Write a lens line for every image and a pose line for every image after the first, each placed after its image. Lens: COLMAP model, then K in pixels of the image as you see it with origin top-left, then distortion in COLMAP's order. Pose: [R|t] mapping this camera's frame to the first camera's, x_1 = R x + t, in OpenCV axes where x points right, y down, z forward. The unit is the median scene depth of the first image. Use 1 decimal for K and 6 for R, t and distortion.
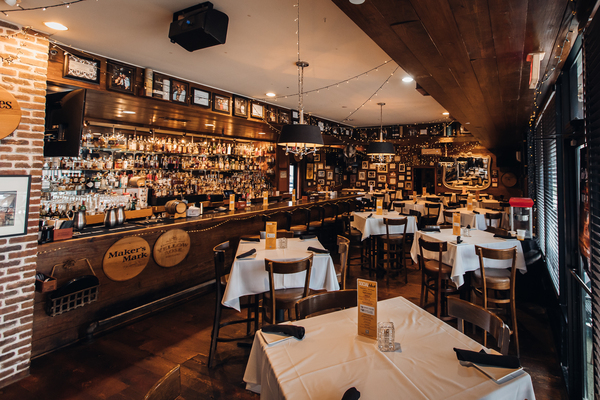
lens RADIAL K [[288.1, 0, 314.3], [0, 288.1, 161.5], [0, 0, 1]] dist [-0.000066, -0.000029]
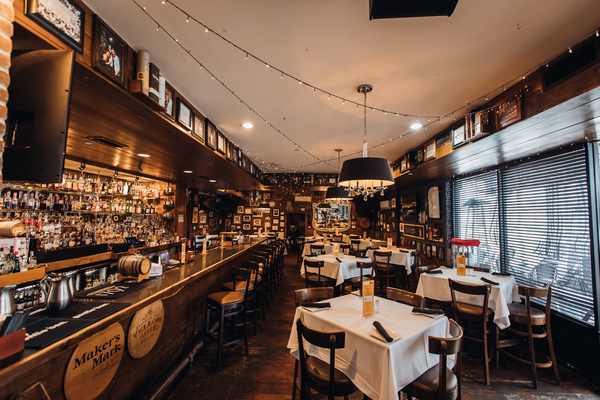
lens RADIAL K [[266.9, 0, 298.1], [0, 266.9, 202.7], [0, 0, 1]] dist [0.003555, -0.000257]
pose [[0.925647, 0.023642, 0.377649, -0.157250], [-0.018219, 0.999673, -0.017928, 0.004723], [-0.377949, 0.009715, 0.925775, 0.108090]]
